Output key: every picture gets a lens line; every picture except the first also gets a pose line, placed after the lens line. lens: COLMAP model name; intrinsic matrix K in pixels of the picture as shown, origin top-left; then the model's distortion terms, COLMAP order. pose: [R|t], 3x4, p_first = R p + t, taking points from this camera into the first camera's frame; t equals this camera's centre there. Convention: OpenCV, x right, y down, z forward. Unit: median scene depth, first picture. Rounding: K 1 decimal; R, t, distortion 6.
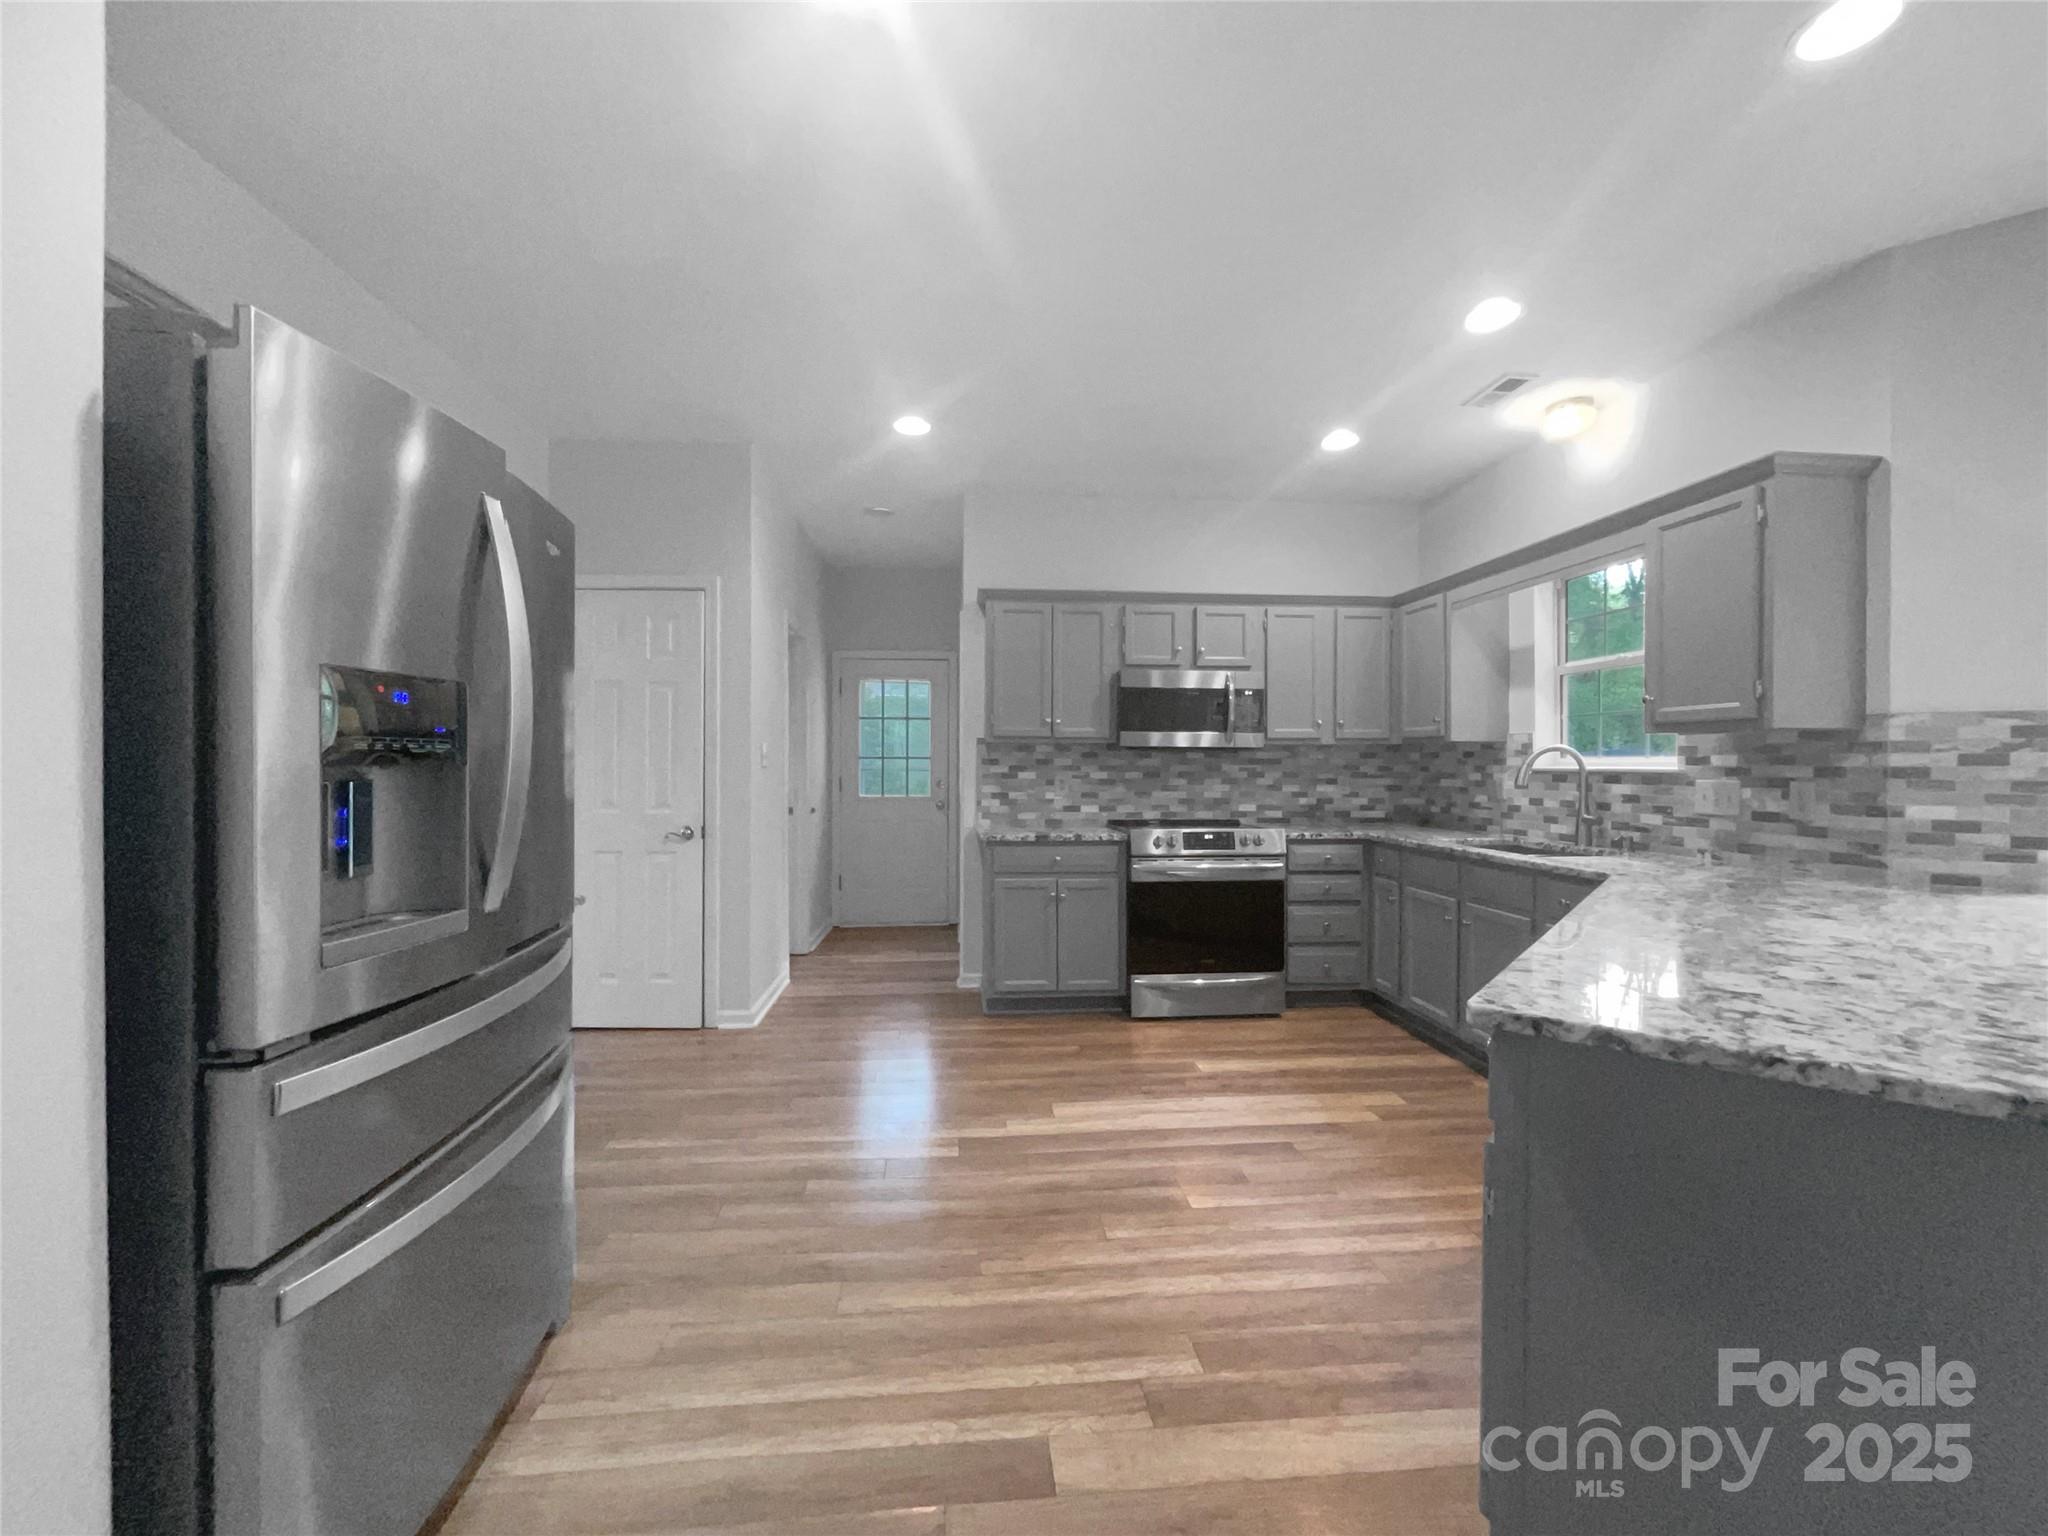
lens RADIAL K [[823.5, 0, 1026.3], [0, 823.5, 765.4], [0, 0, 1]] dist [-0.000657, 0.000443]
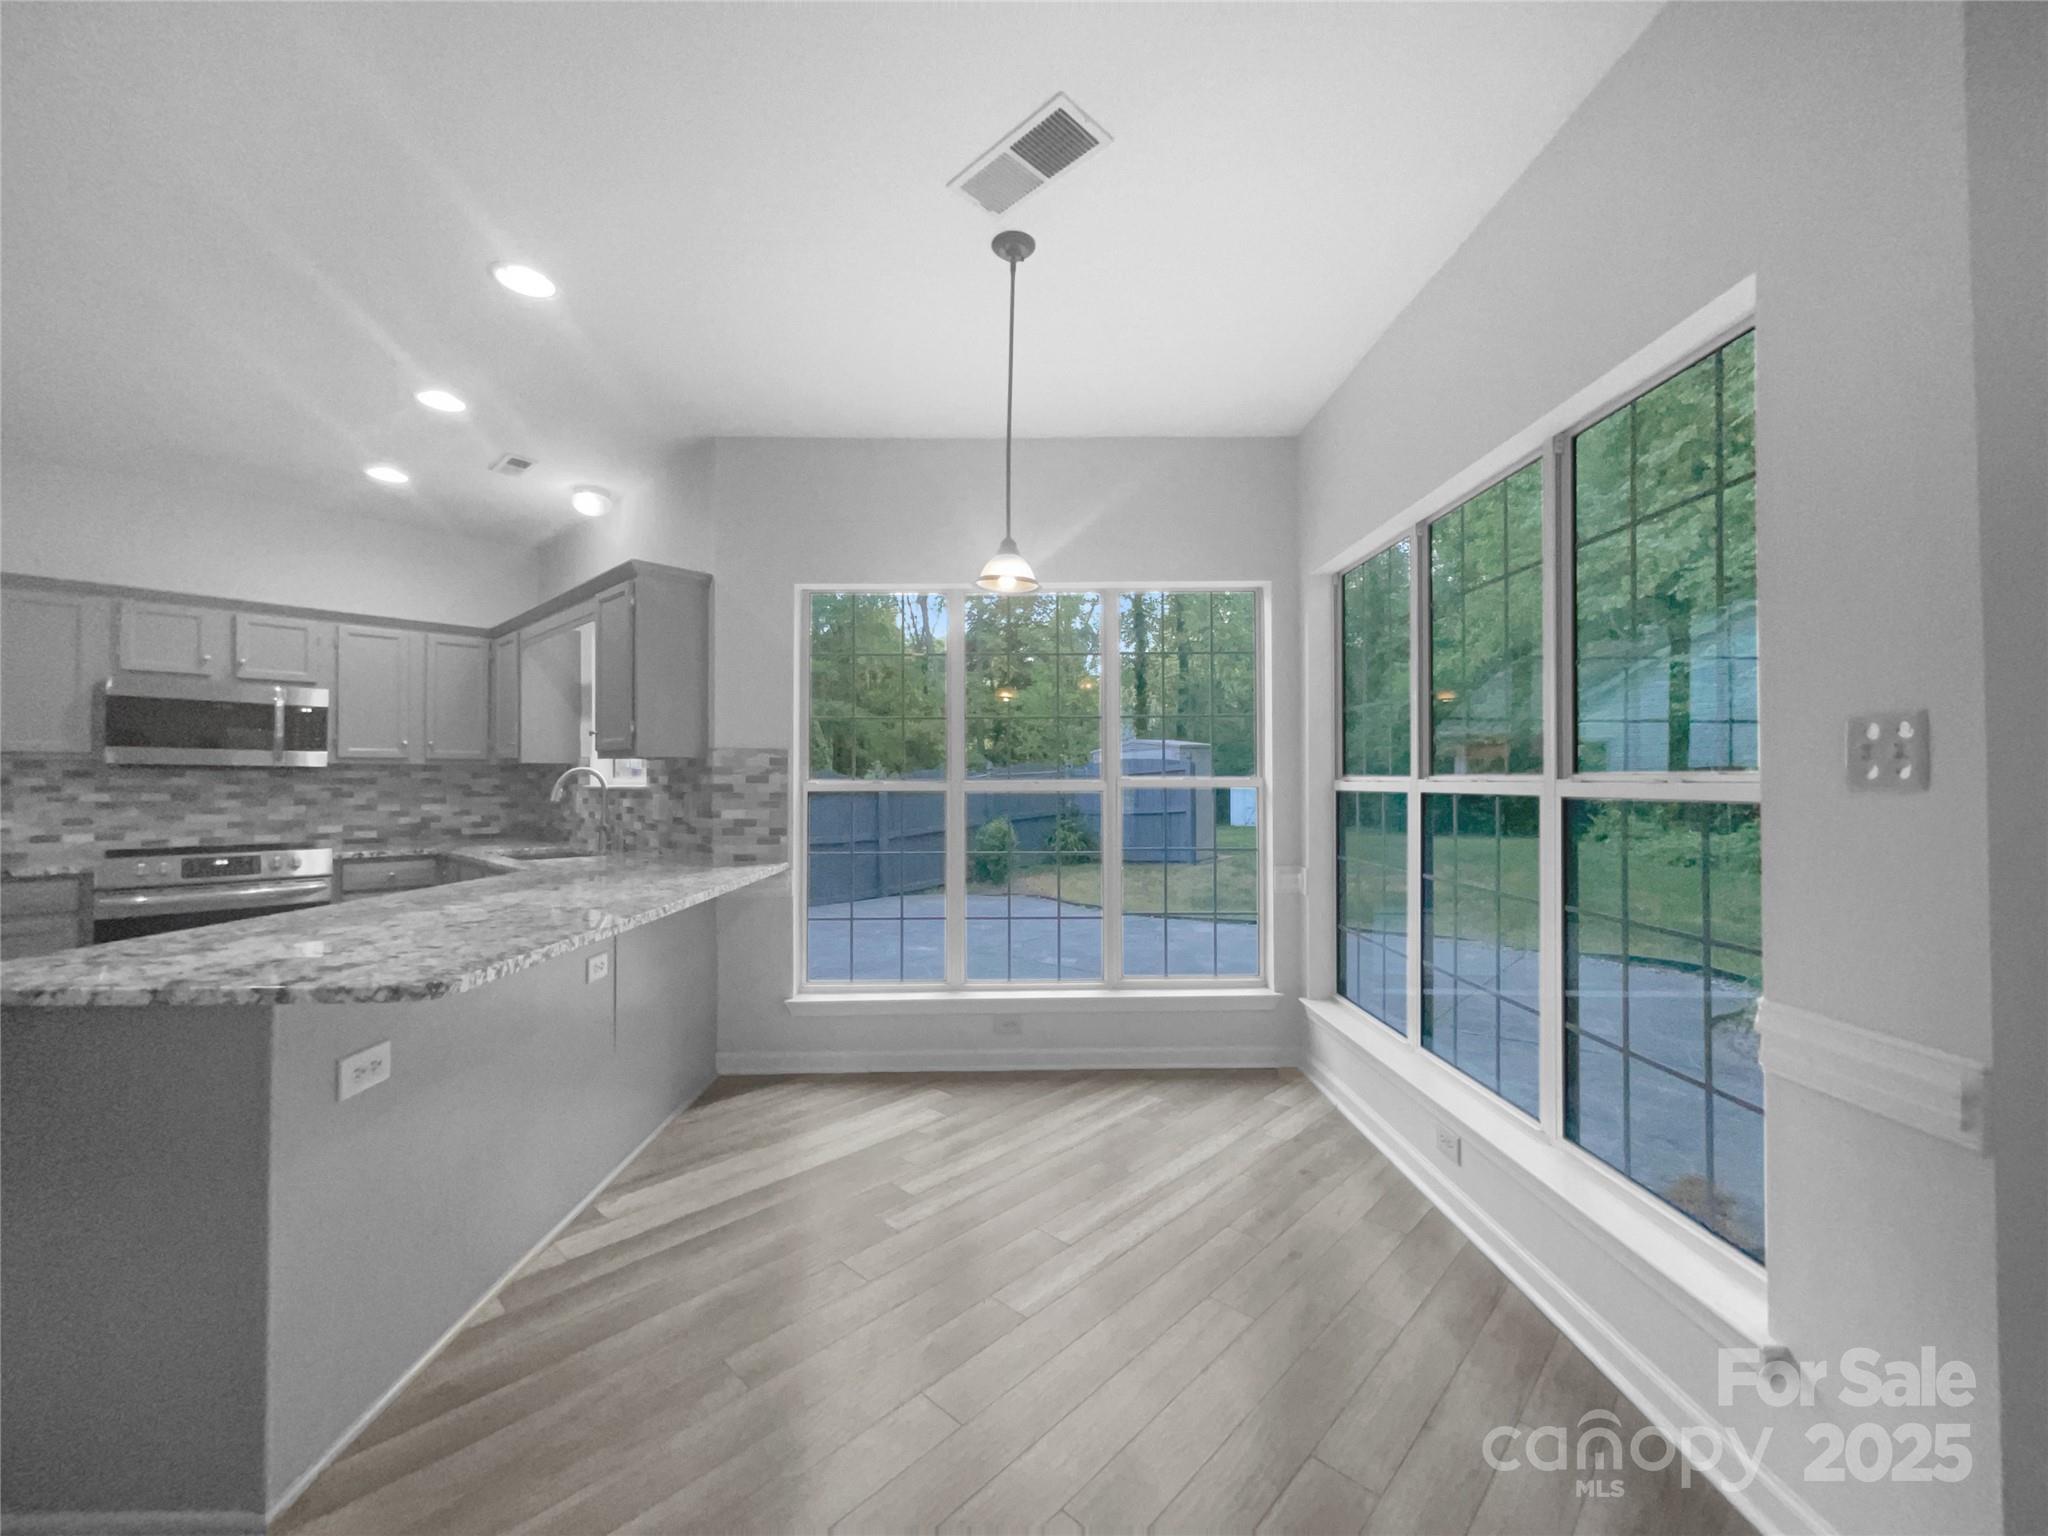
lens RADIAL K [[809.8, 0, 984.8], [0, 809.8, 768.1], [0, 0, 1]] dist [0.001666, 0.000316]
pose [[0.763992, 0.008849, 0.645165, 0.328409], [0.004327, 0.999813, -0.018837, 0.001562], [-0.645211, 0.017183, 0.763811, -0.295940]]
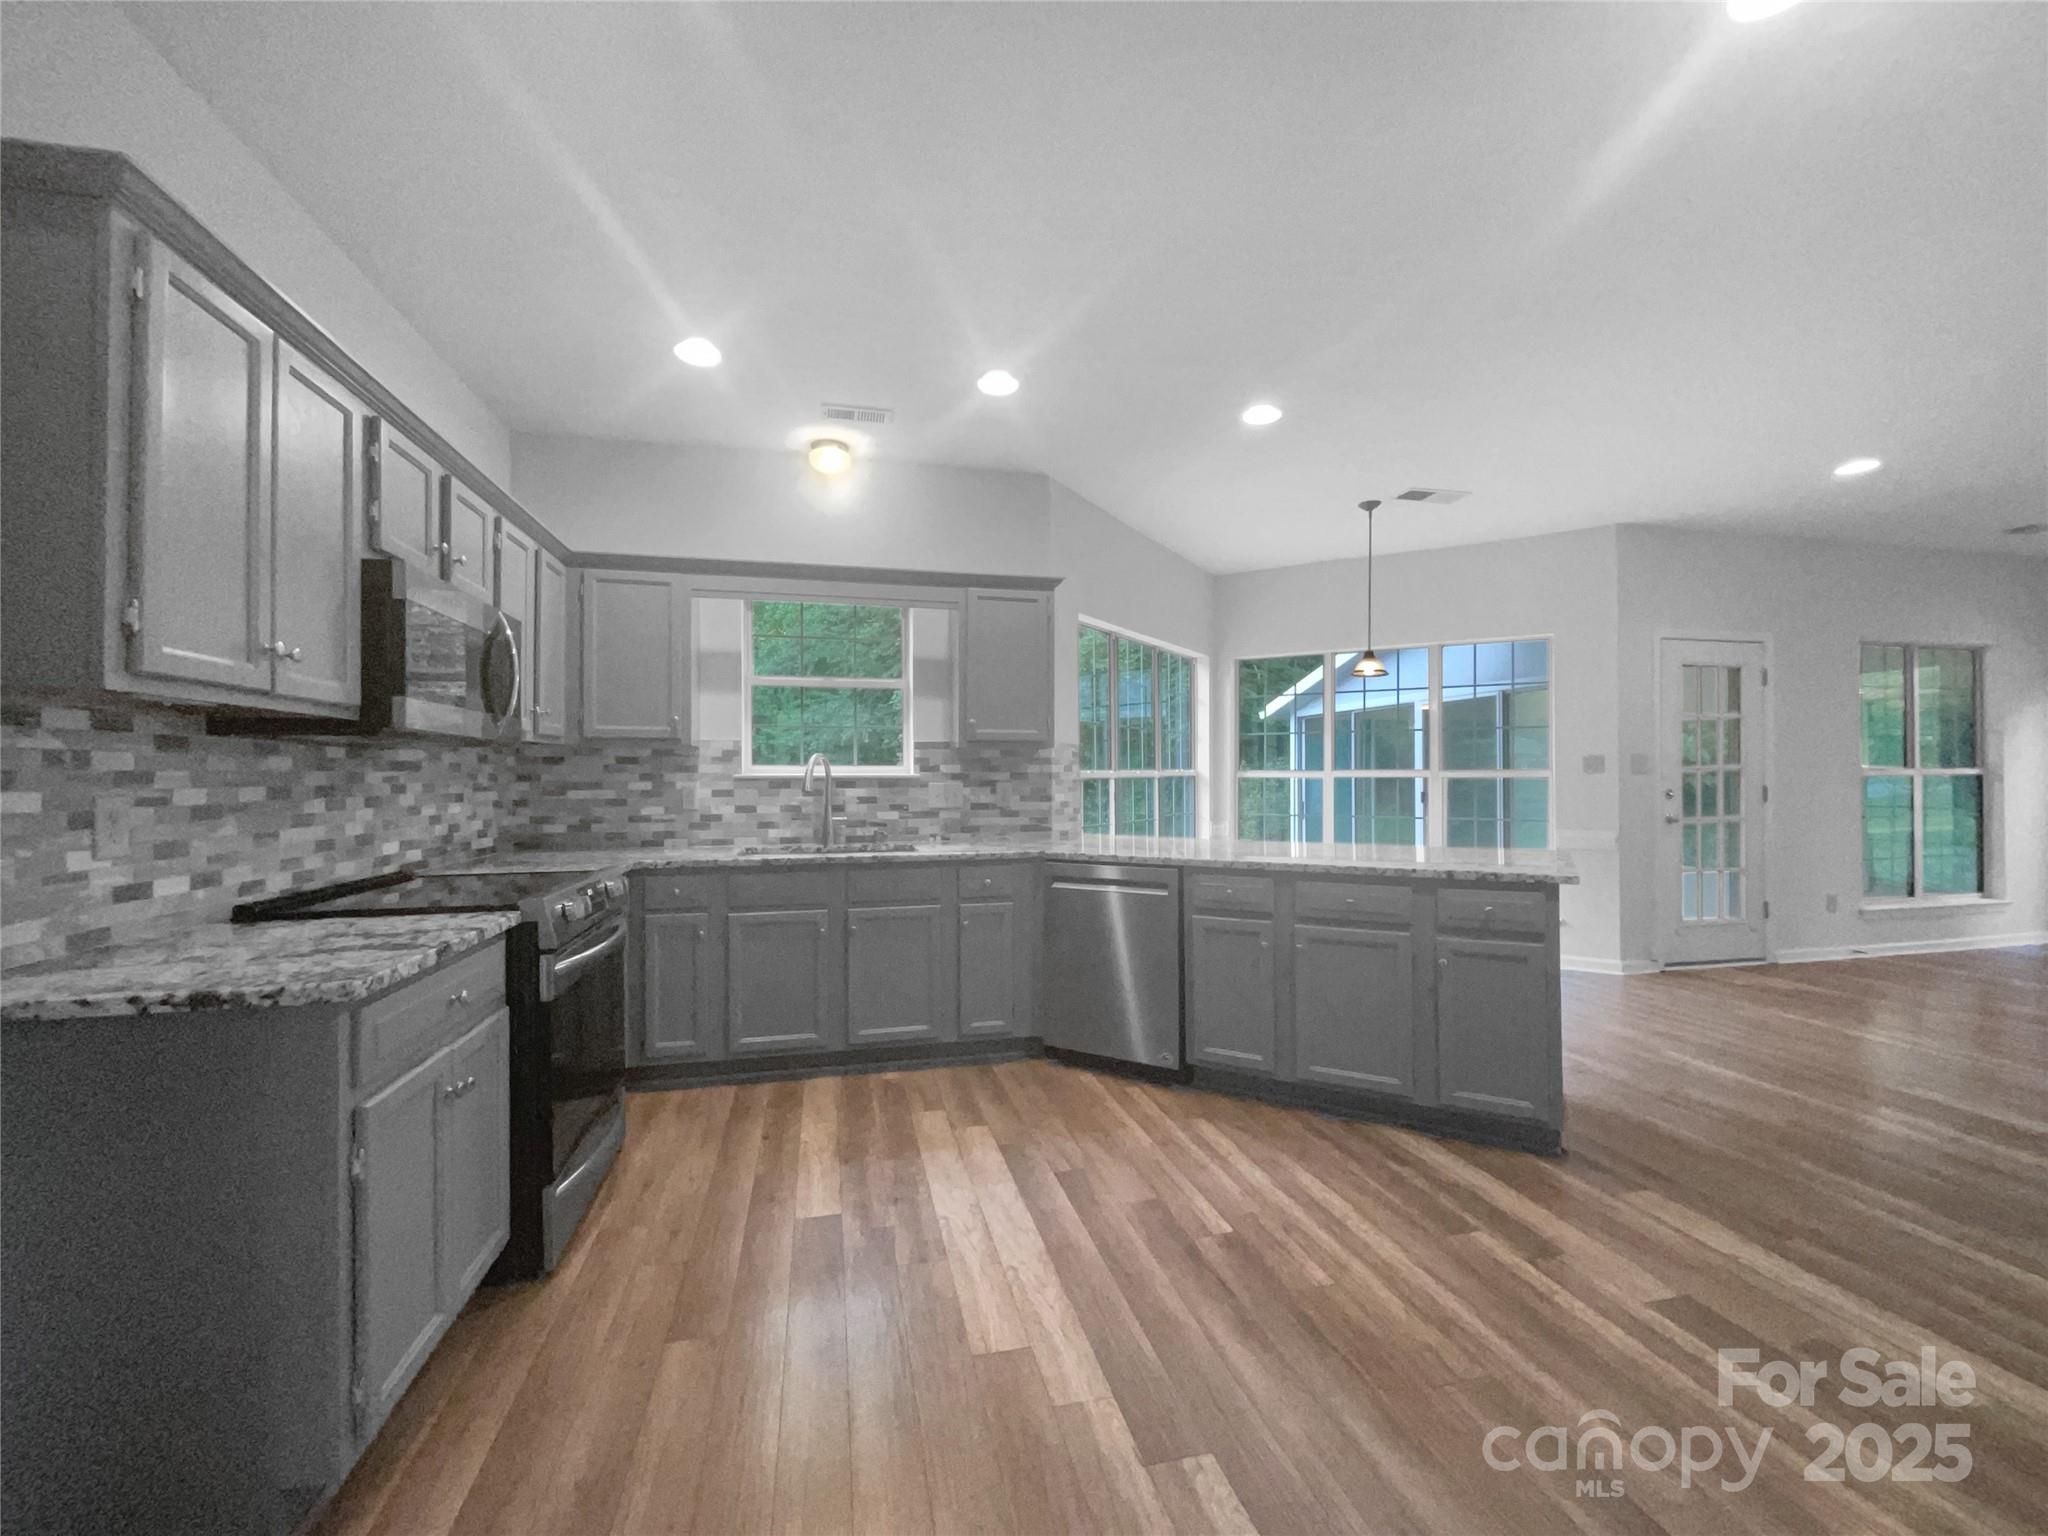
lens RADIAL K [[823.5, 0, 1026.3], [0, 823.5, 765.4], [0, 0, 1]] dist [-0.000657, 0.000443]
pose [[-0.120356, 0.011633, 0.992663, -0.463486], [0.004456, 0.999928, -0.011178, 0.004191], [-0.992721, 0.003078, -0.120399, 0.866088]]
